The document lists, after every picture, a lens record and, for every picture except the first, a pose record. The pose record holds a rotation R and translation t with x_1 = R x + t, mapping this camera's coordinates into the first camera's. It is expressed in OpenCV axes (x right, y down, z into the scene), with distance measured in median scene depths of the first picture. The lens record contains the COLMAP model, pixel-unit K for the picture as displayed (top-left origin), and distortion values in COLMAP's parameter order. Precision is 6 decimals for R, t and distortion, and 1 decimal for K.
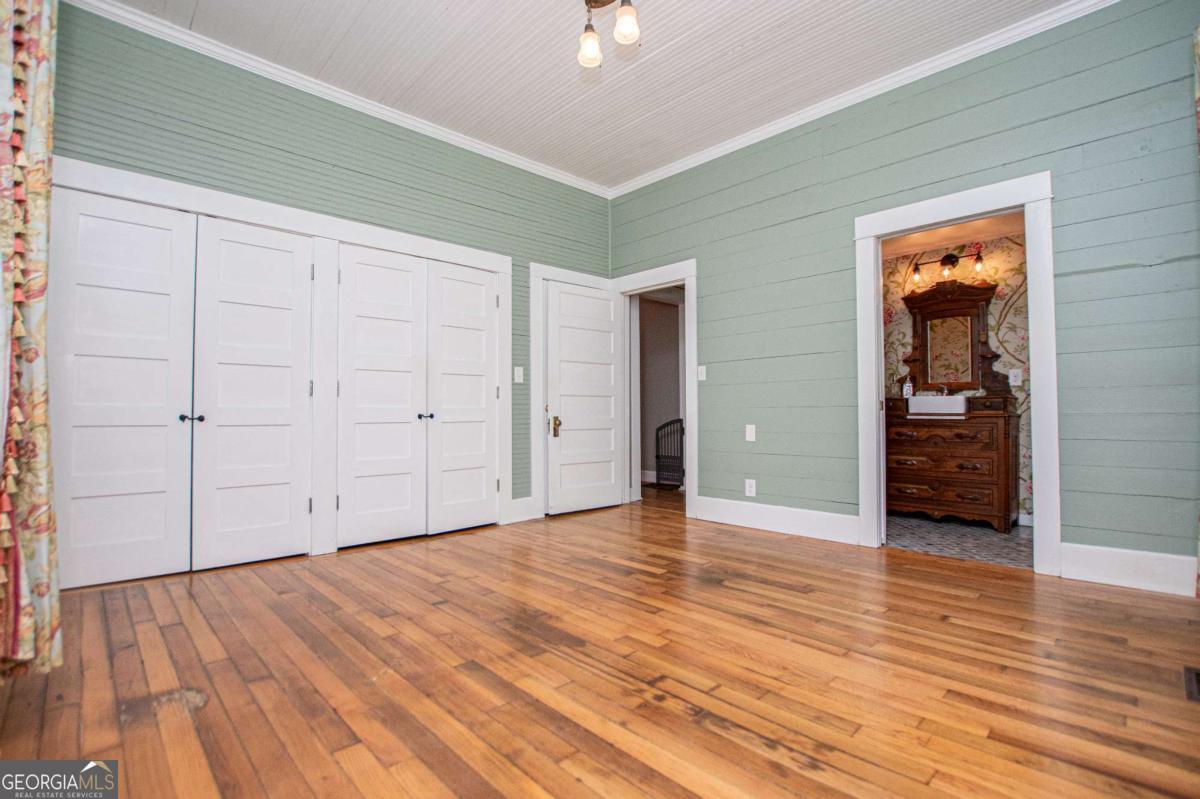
lens RADIAL K [[549.3, 0, 599.7], [0, 549.3, 403.0], [0, 0, 1]] dist [-0.026302, 0.000227]
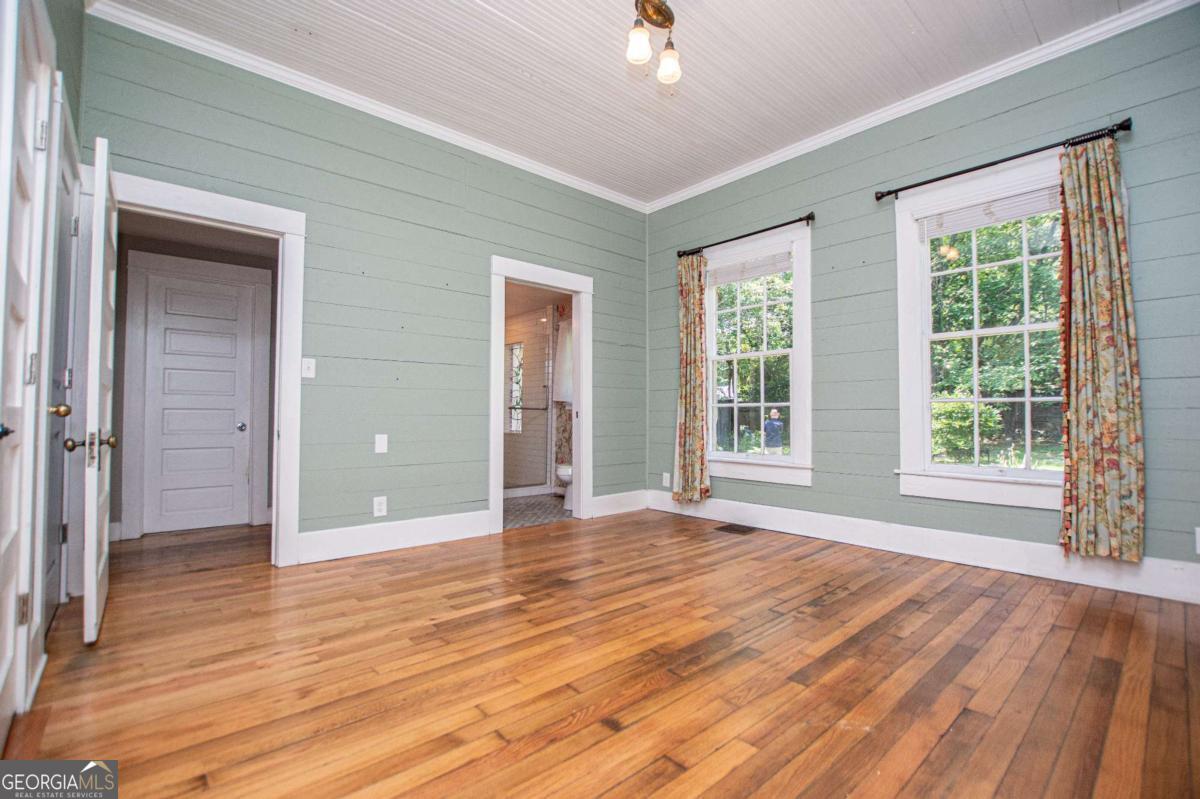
lens RADIAL K [[529.3, 0, 608.2], [0, 529.3, 399.9], [0, 0, 1]] dist [-0.025989, 0.000400]
pose [[0.033211, 0.038414, 0.998710, -0.930493], [-0.020613, 0.999075, -0.037742, 0.014712], [-0.999236, -0.019333, 0.033972, 1.011730]]
